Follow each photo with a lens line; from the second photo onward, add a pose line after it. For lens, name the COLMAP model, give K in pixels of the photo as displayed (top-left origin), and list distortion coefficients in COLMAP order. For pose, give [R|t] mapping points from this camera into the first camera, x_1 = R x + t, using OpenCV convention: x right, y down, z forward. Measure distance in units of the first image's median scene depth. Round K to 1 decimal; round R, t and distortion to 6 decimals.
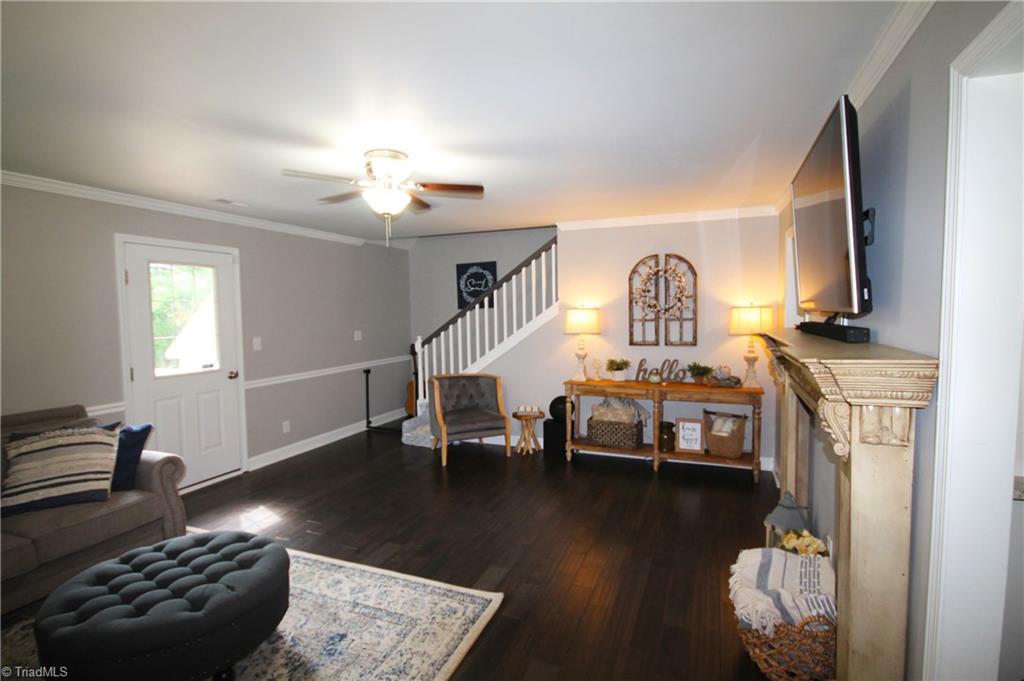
lens RADIAL K [[491.3, 0, 510.0], [0, 491.3, 340.6], [0, 0, 1]] dist [-0.000372, 0.000126]
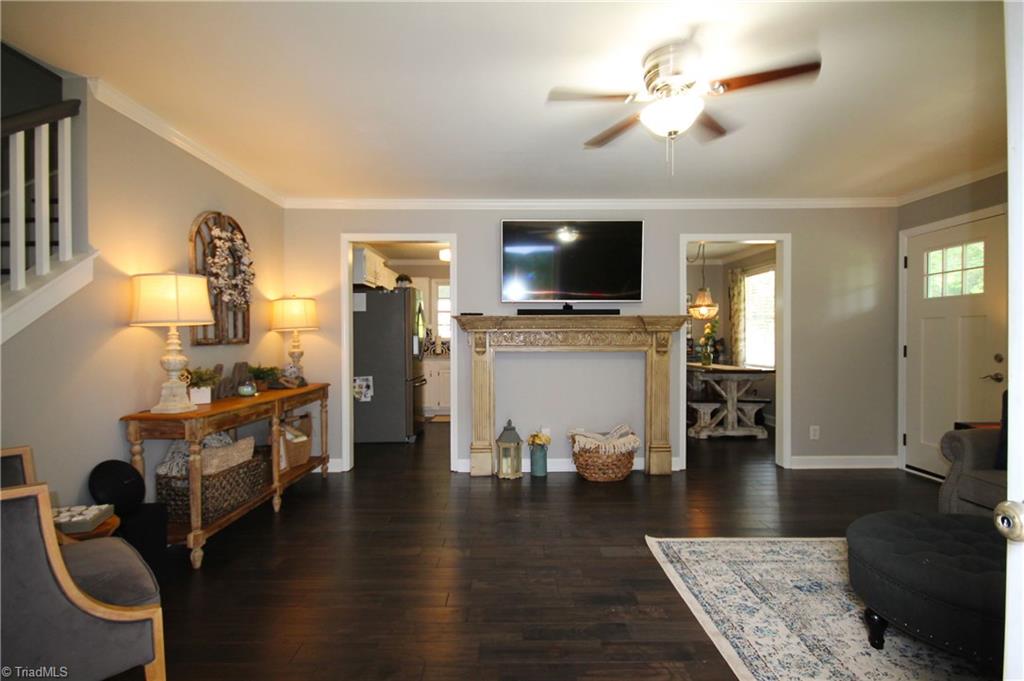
lens RADIAL K [[491.3, 0, 510.5], [0, 491.3, 343.1], [0, 0, 1]] dist [-0.000372, 0.000126]
pose [[-0.374563, 0.002946, 0.927197, -0.927033], [0.061256, 0.997889, 0.021575, 0.034416], [-0.925176, 0.064878, -0.373952, 1.658561]]
